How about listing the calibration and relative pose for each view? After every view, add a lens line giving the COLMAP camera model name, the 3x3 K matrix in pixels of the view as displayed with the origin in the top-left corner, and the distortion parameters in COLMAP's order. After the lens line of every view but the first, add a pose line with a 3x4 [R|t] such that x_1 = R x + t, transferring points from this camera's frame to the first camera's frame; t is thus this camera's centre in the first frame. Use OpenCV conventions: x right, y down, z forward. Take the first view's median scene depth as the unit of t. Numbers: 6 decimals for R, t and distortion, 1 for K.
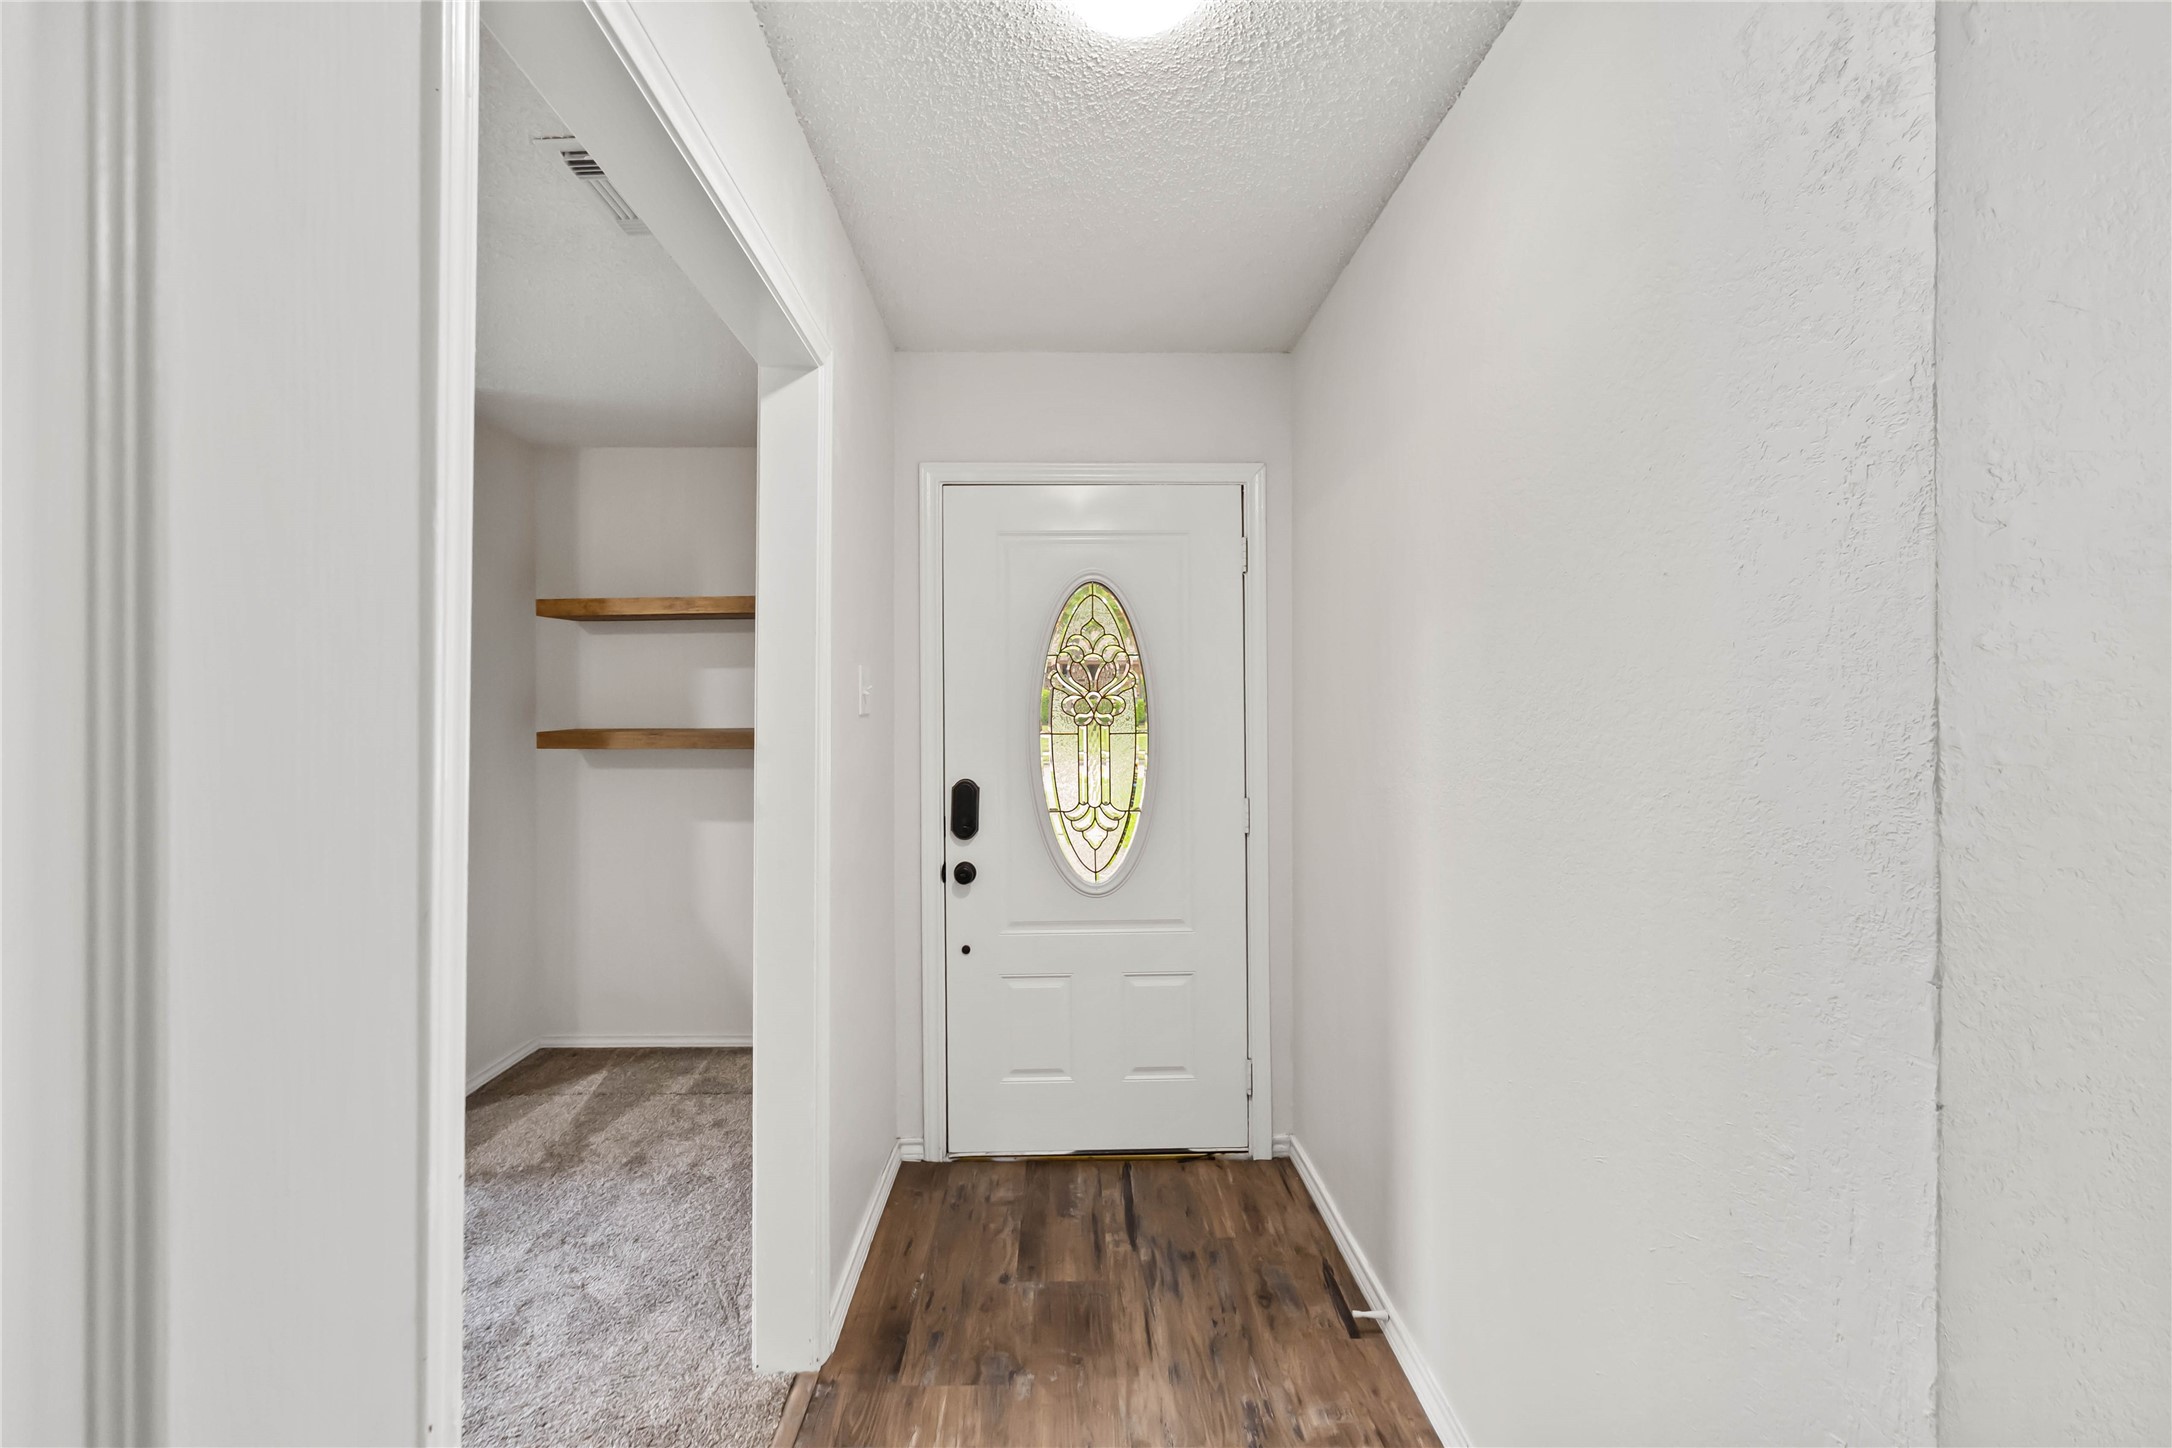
lens RADIAL K [[1009.0, 0, 1073.6], [0, 1009.0, 710.6], [0, 0, 1]] dist [-0.002021, 0.002053]
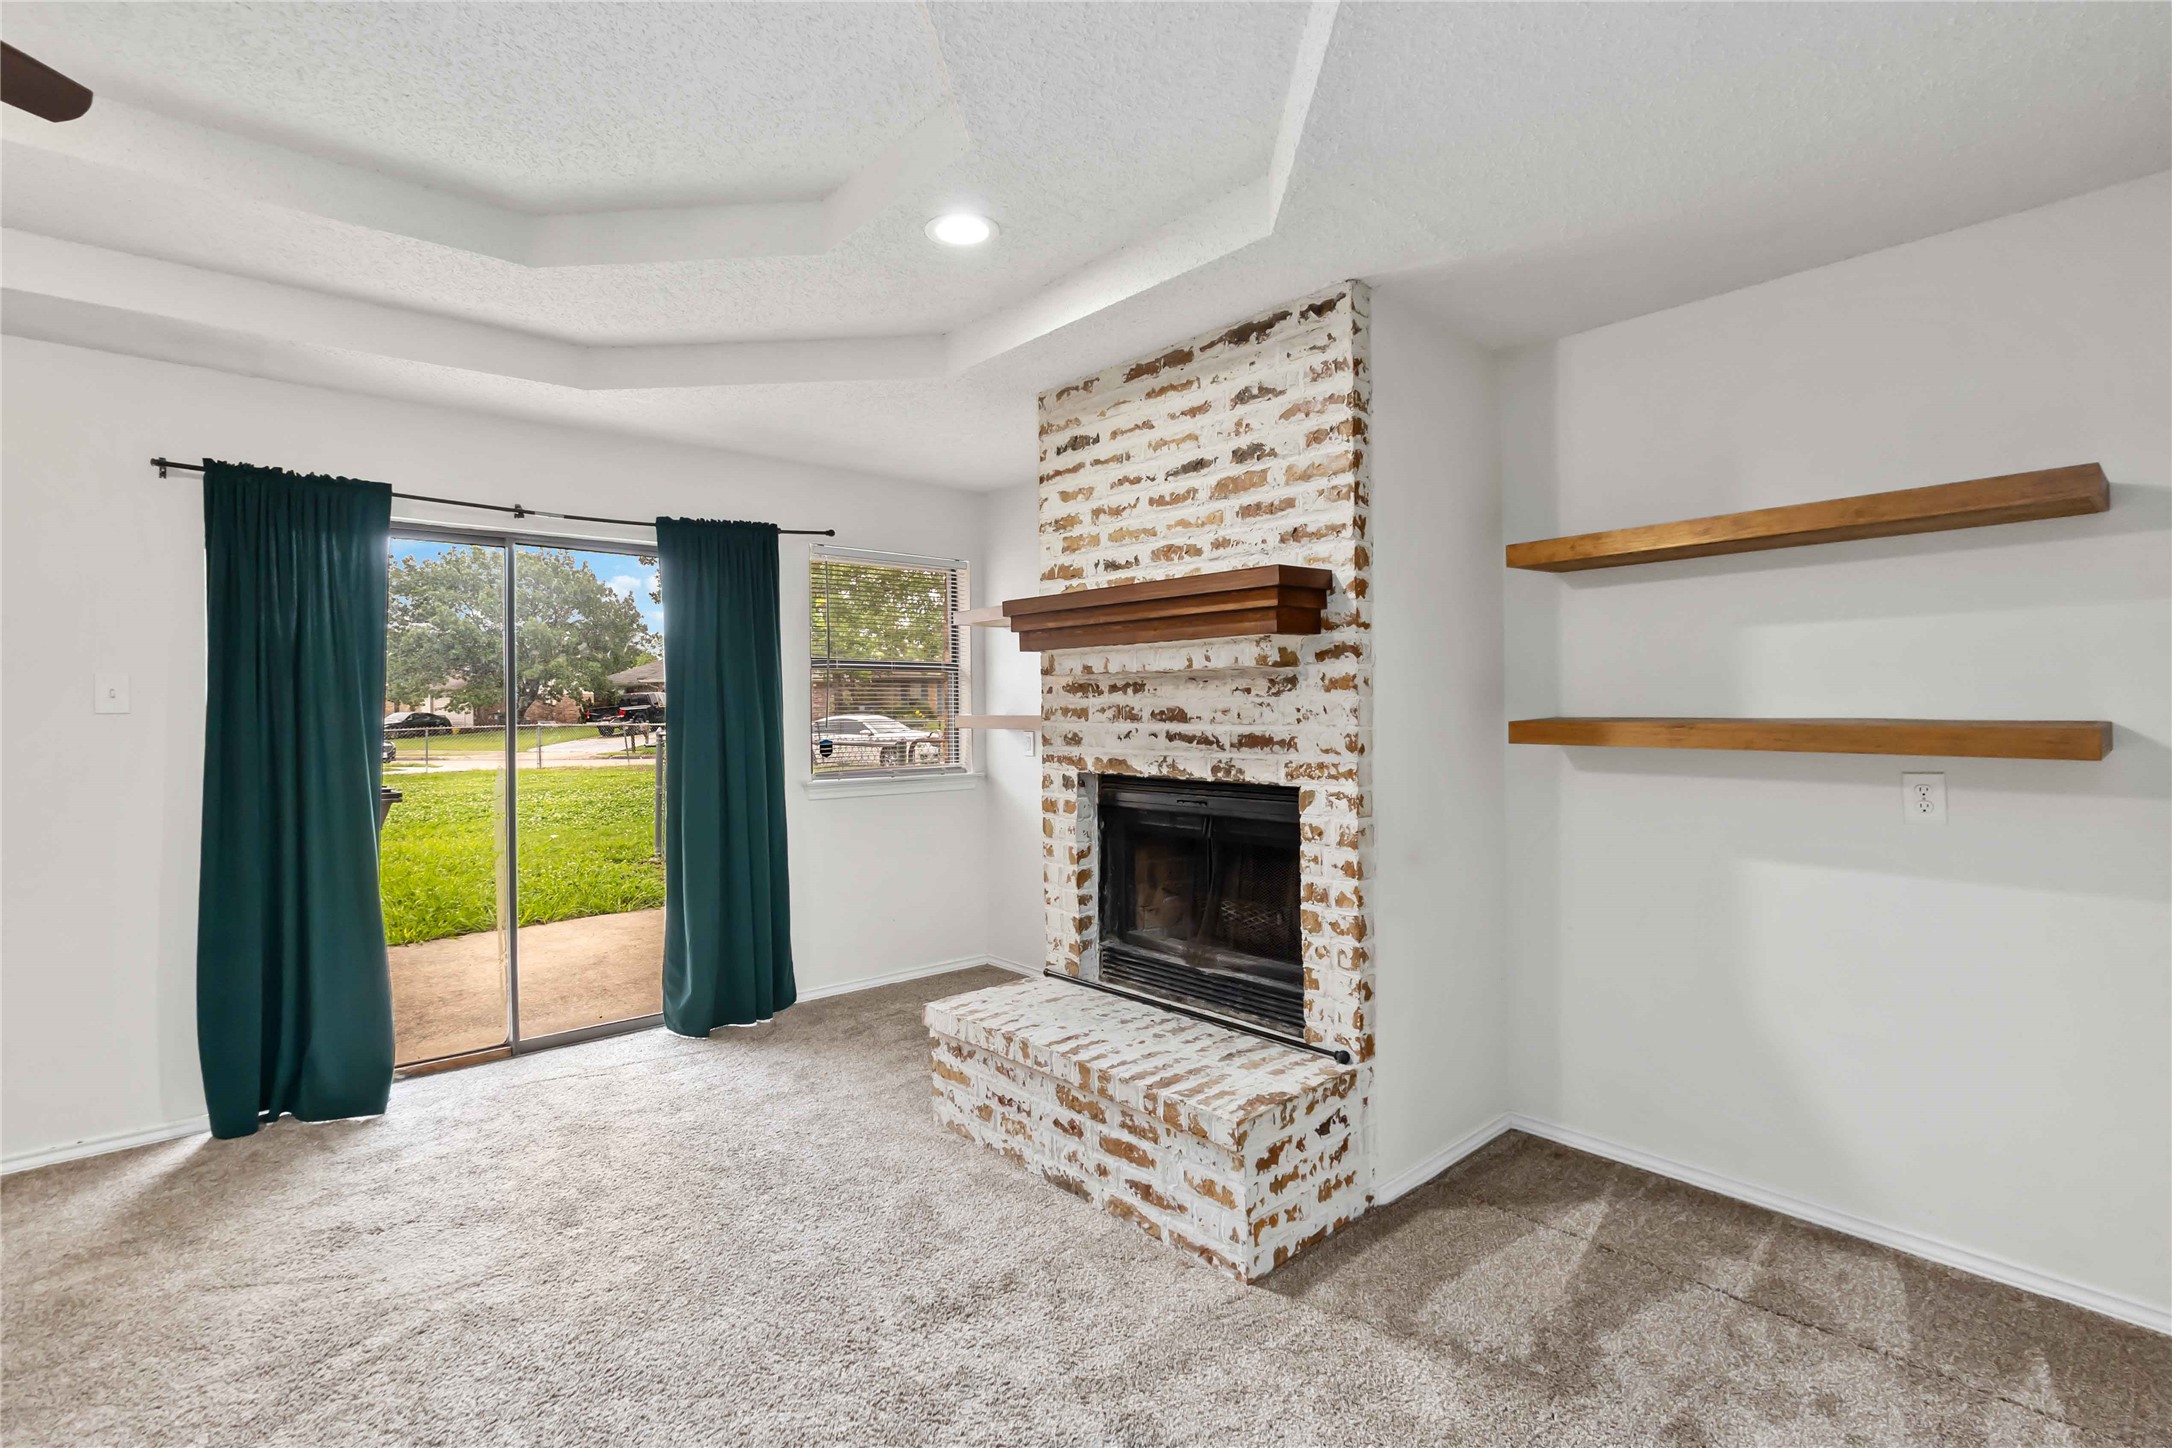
lens RADIAL K [[1009.0, 0, 1081.4], [0, 1009.0, 710.5], [0, 0, 1]] dist [-0.002021, 0.002053]
pose [[0.652312, 0.002978, -0.757945, -0.173433], [0.010133, 0.999869, 0.012649, 0.000462], [0.757883, -0.015931, 0.652196, 0.273794]]
